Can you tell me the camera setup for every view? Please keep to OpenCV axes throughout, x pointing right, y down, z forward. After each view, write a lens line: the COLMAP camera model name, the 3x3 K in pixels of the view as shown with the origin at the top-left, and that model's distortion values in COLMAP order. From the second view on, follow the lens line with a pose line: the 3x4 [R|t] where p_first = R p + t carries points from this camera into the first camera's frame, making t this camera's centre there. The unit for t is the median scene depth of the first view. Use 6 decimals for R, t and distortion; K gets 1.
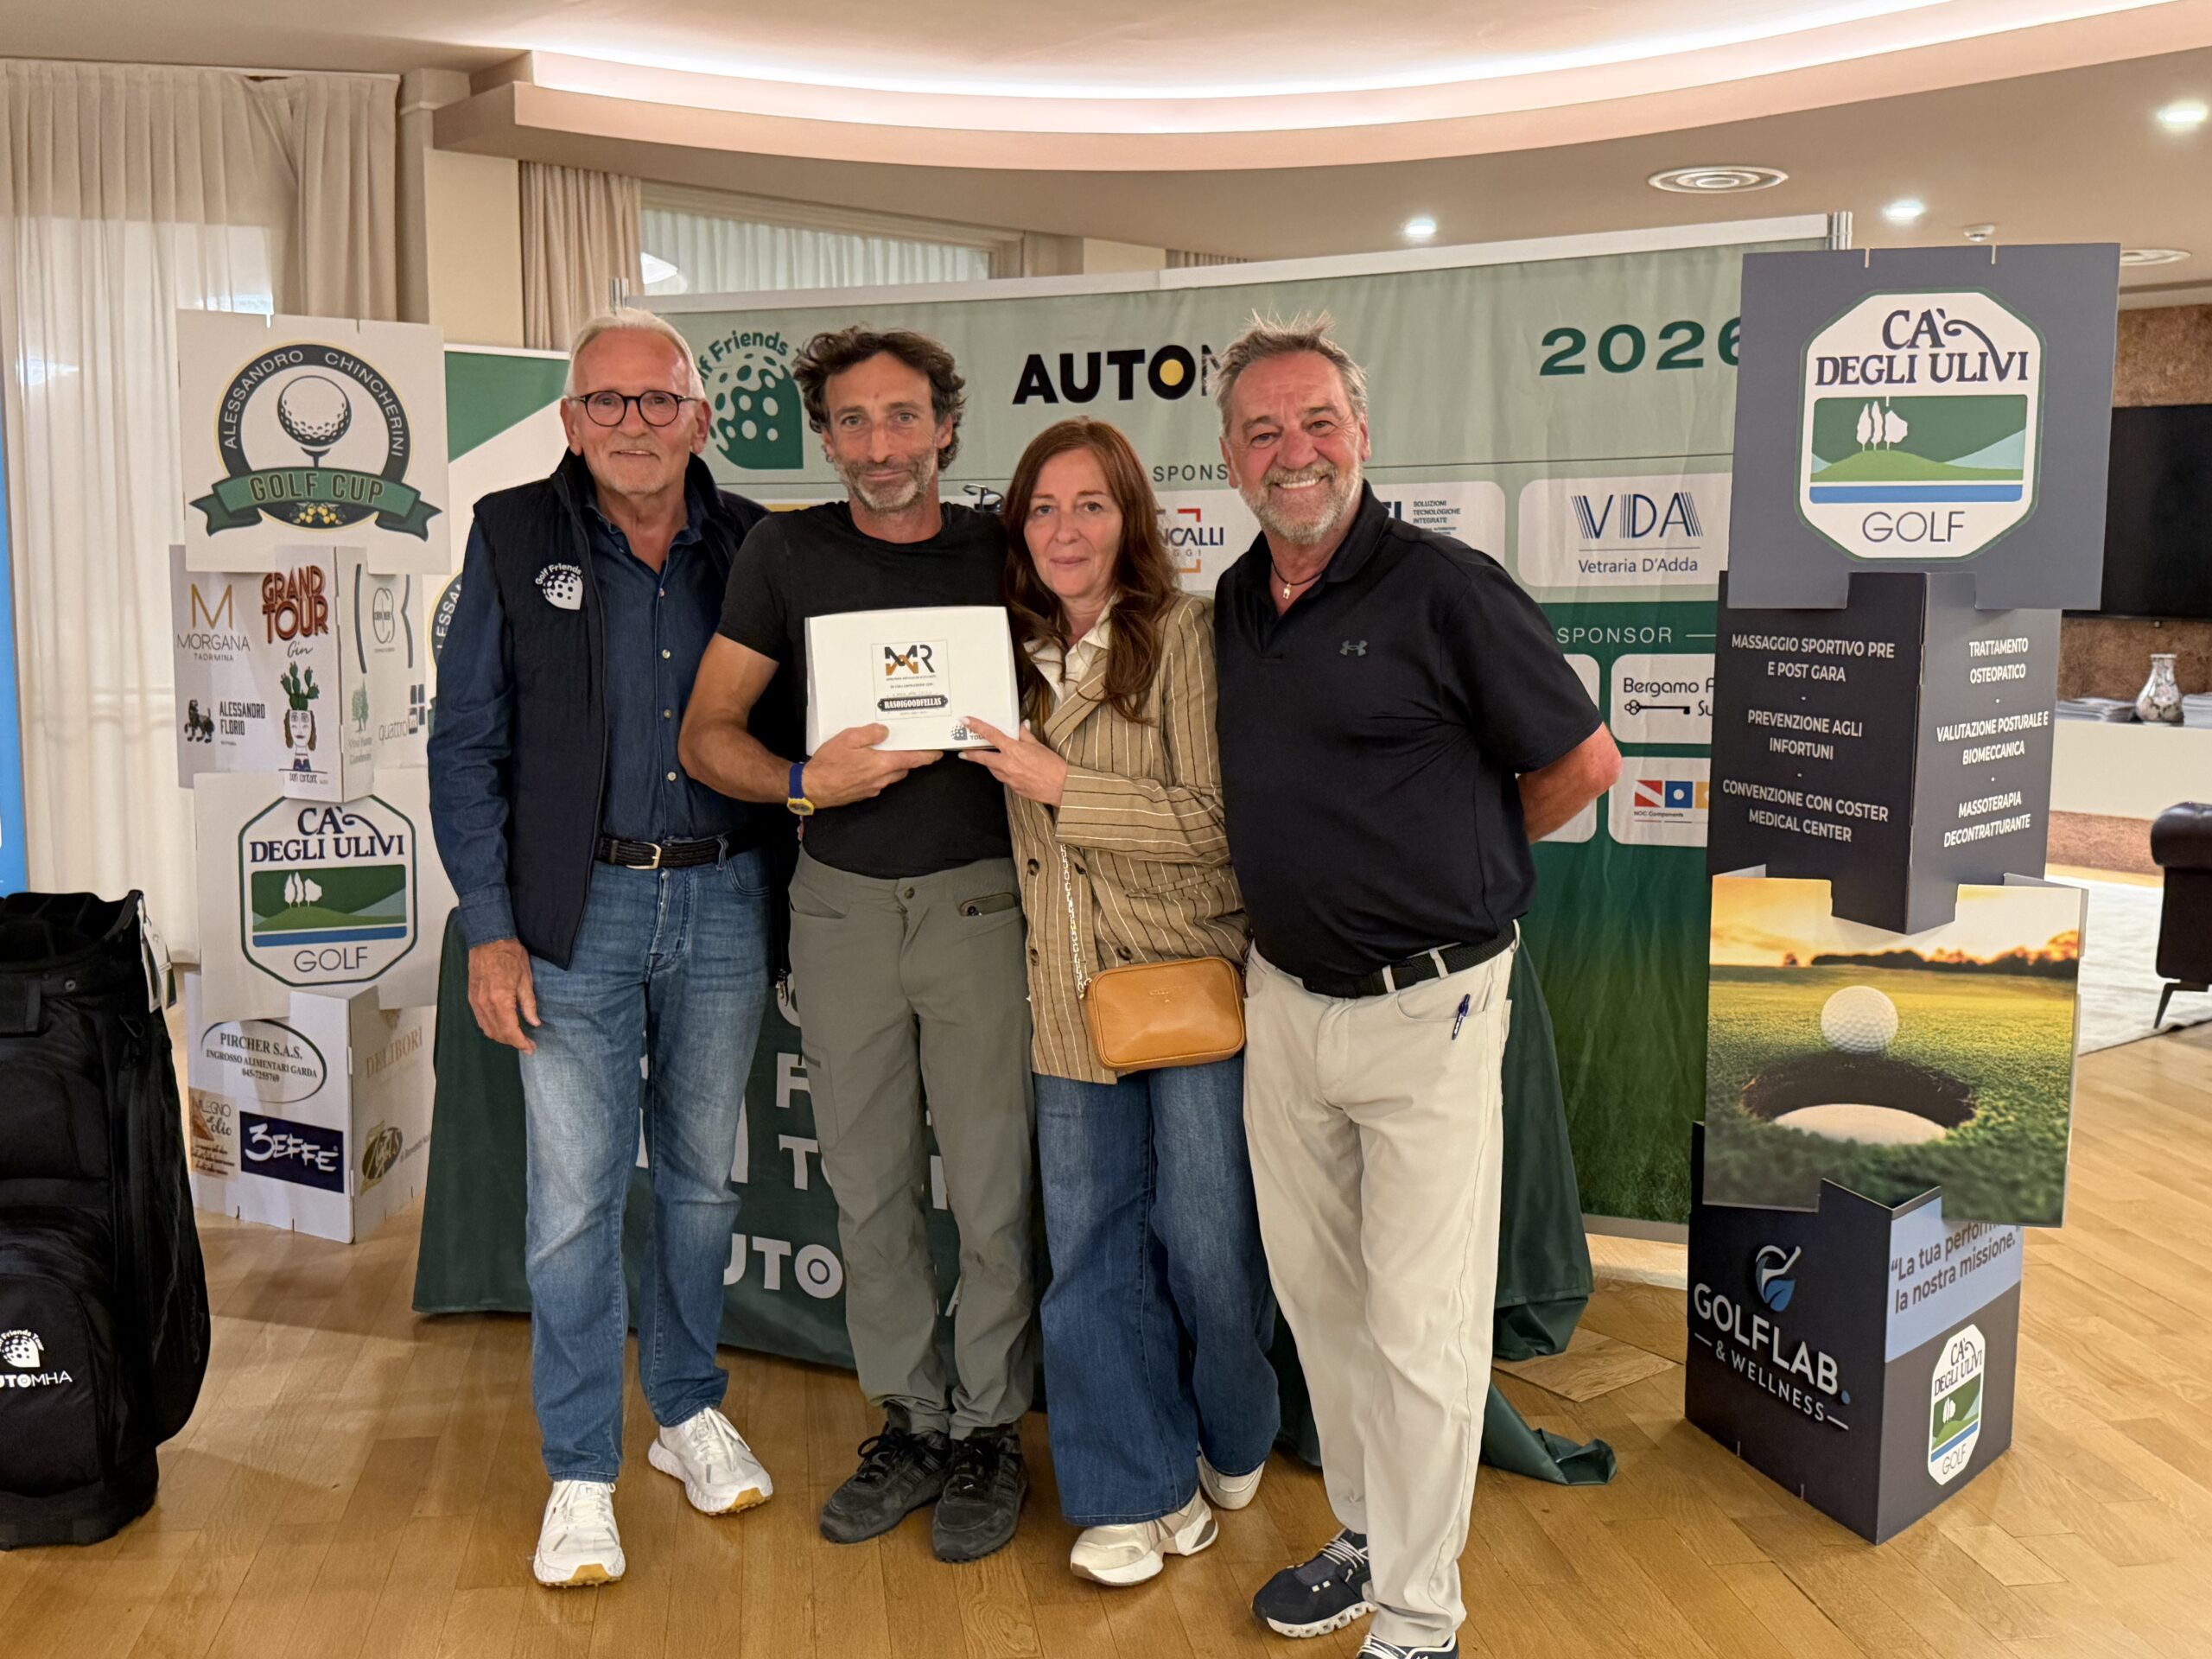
lens RADIAL K [[2180.8, 0, 1114.8], [0, 2180.8, 837.1], [0, 0, 1]] dist [0.212838, -0.531843]
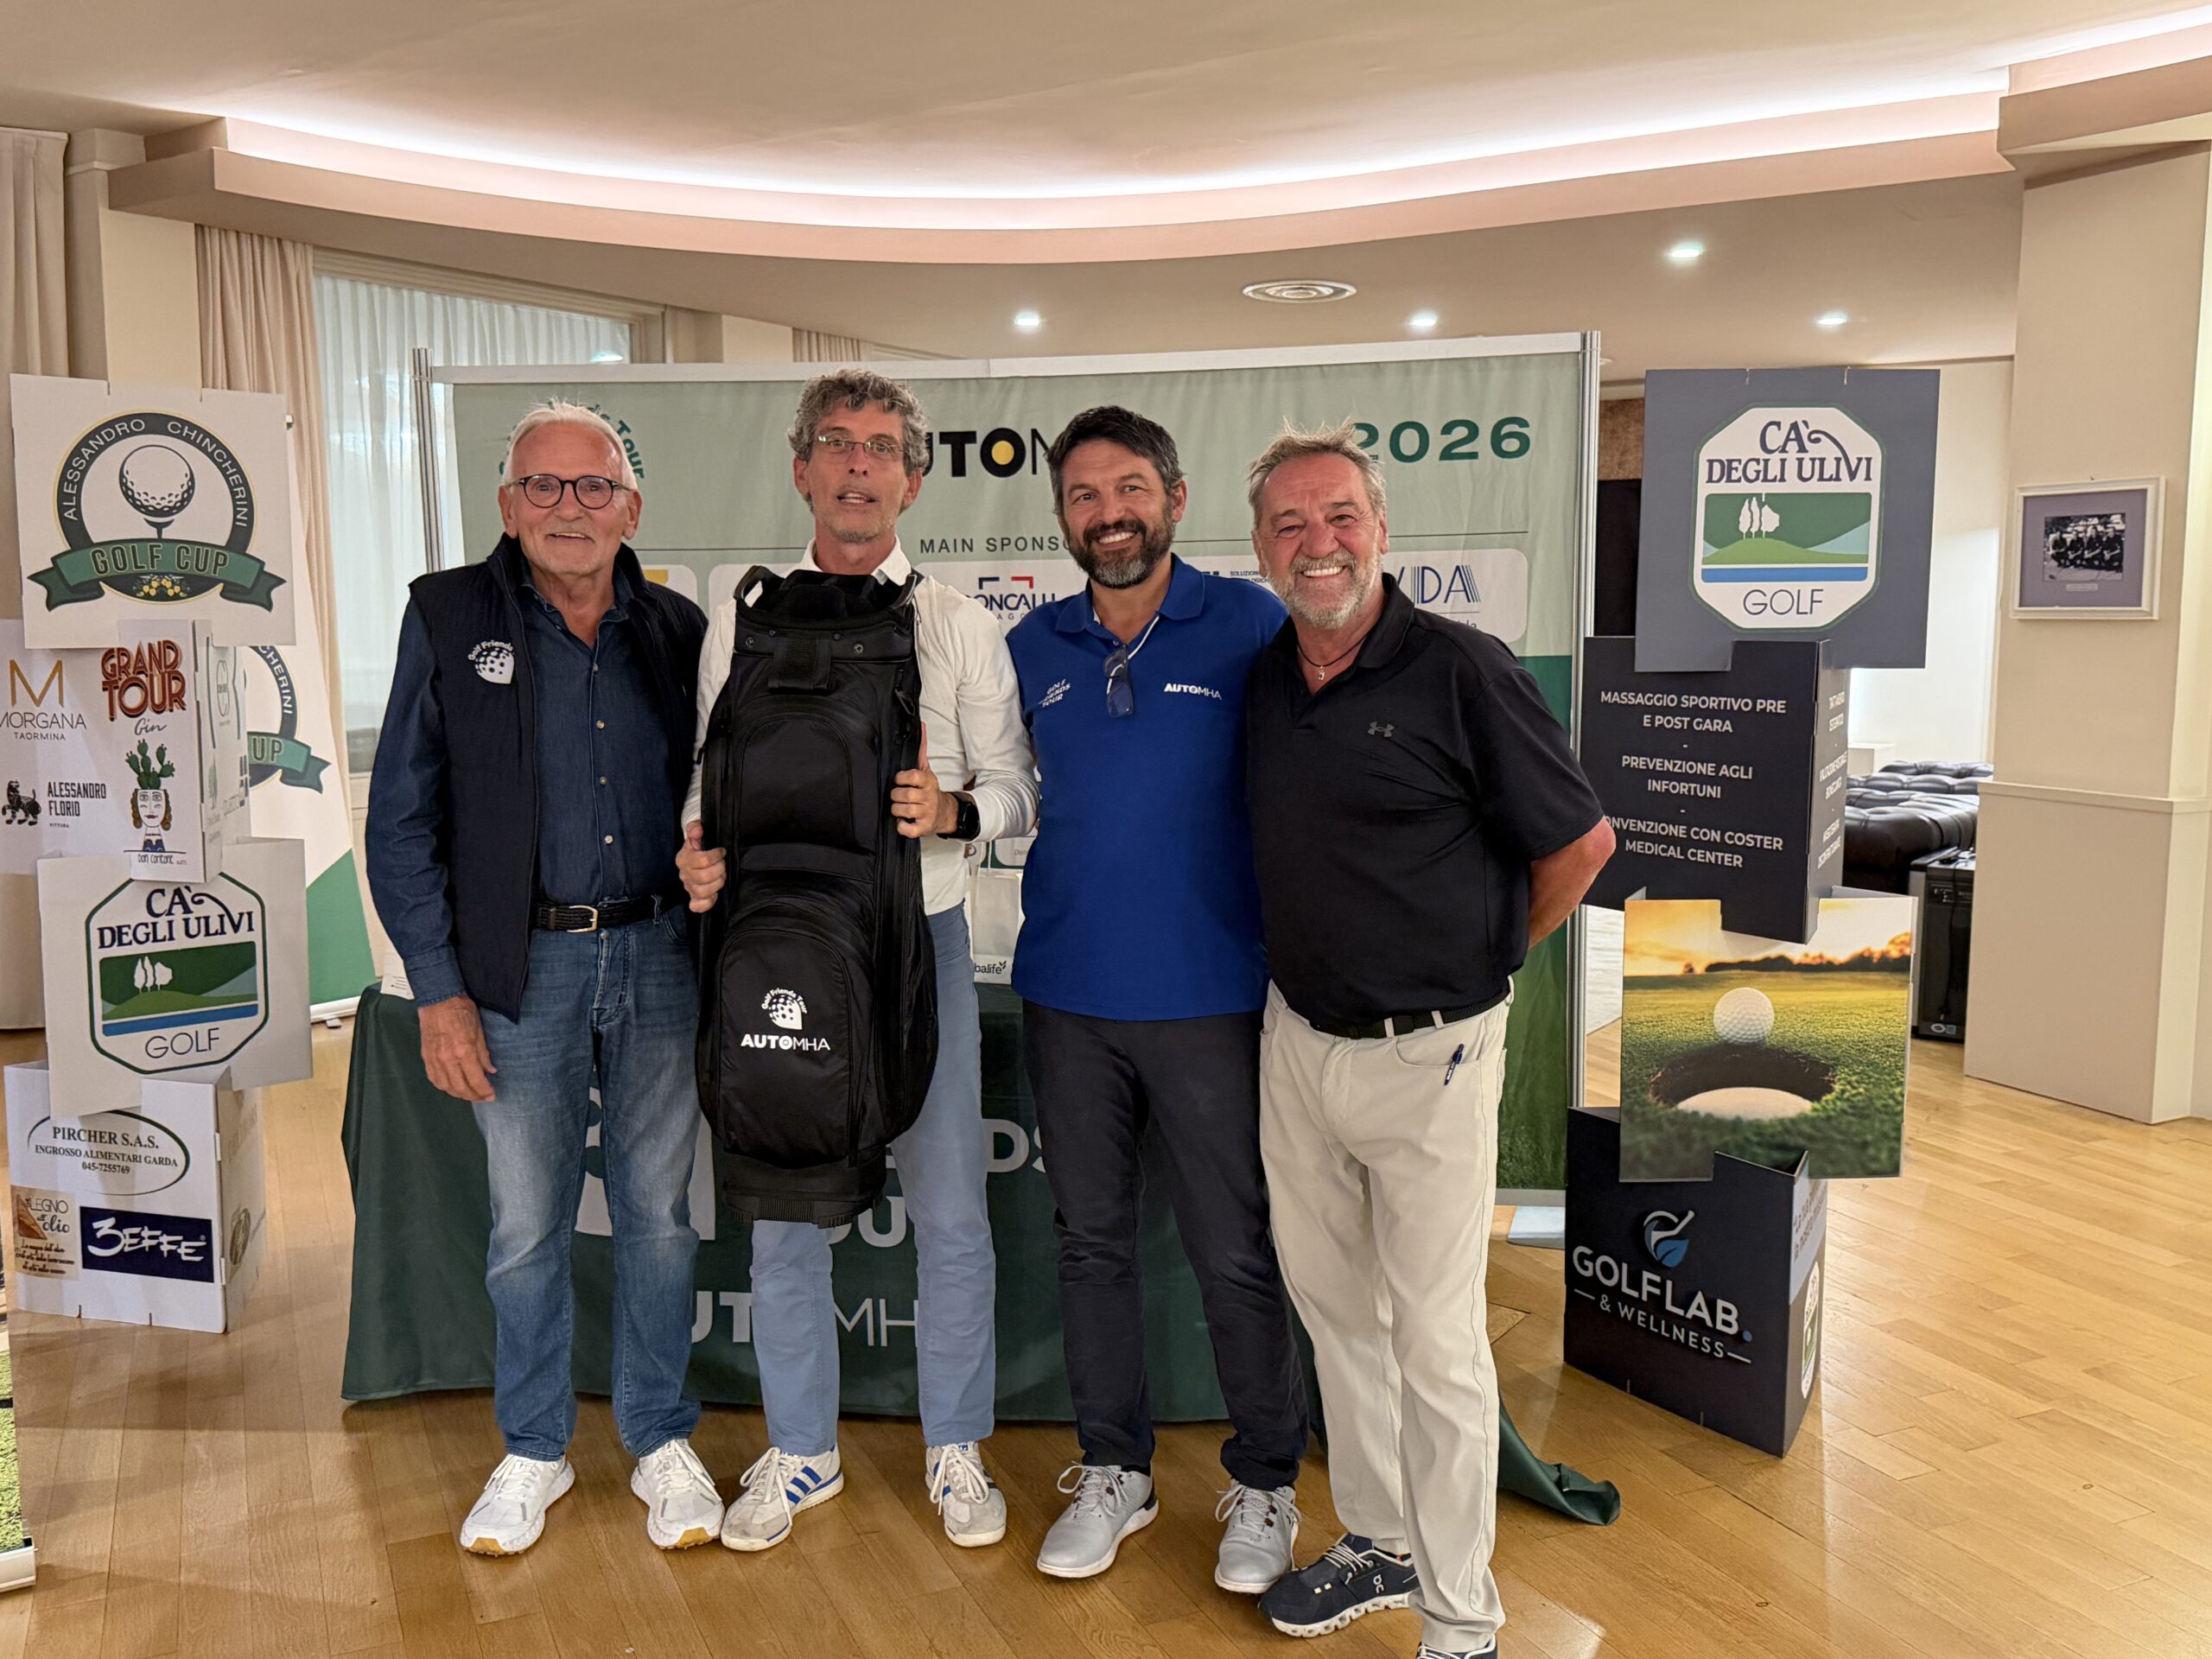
lens RADIAL K [[1895.0, 0, 1118.4], [0, 1895.0, 815.1], [0, 0, 1]] dist [0.172521, -0.373139]
pose [[0.960169, -0.037936, 0.276834, -0.203273], [0.040675, 0.999164, -0.004157, -0.026183], [-0.276444, 0.015252, 0.960909, 0.078317]]
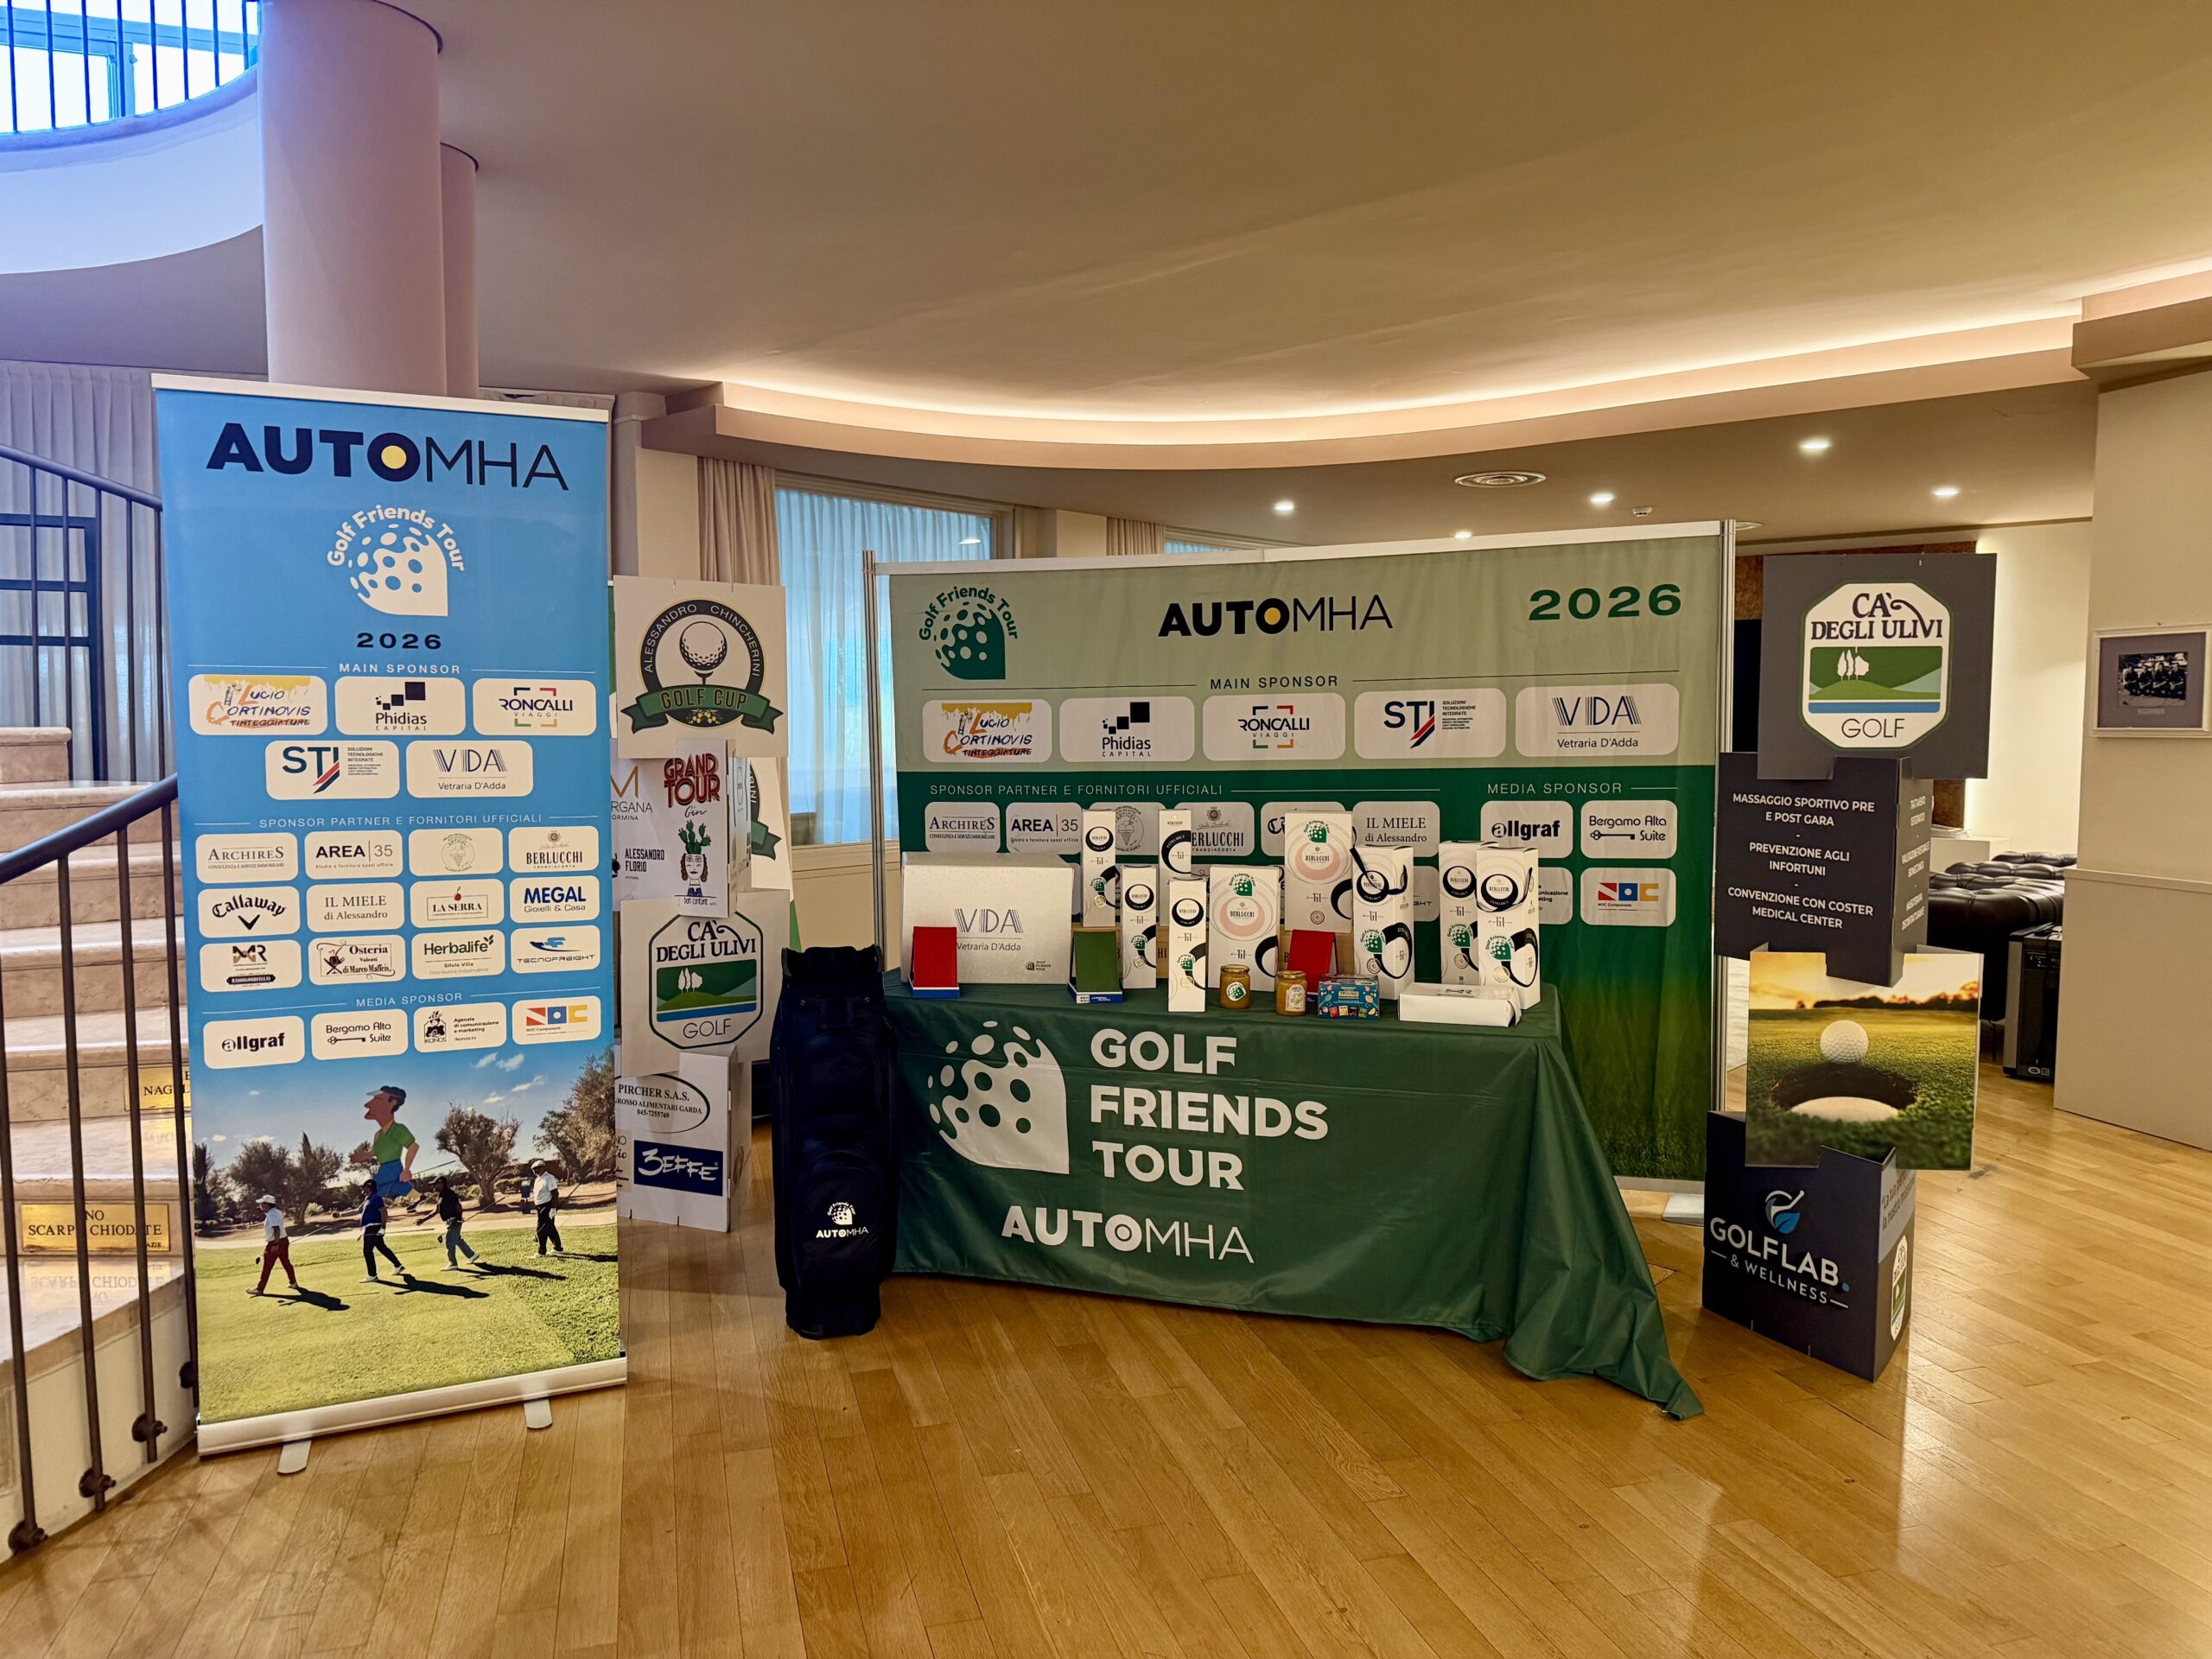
lens RADIAL K [[1542.9, 0, 1109.2], [0, 1542.9, 826.4], [0, 0, 1]] dist [0.154621, -0.285360]
pose [[0.991465, -0.017128, 0.129245, -0.240816], [0.023561, 0.998550, -0.048407, -0.020886], [-0.128228, 0.051039, 0.990431, -0.026820]]
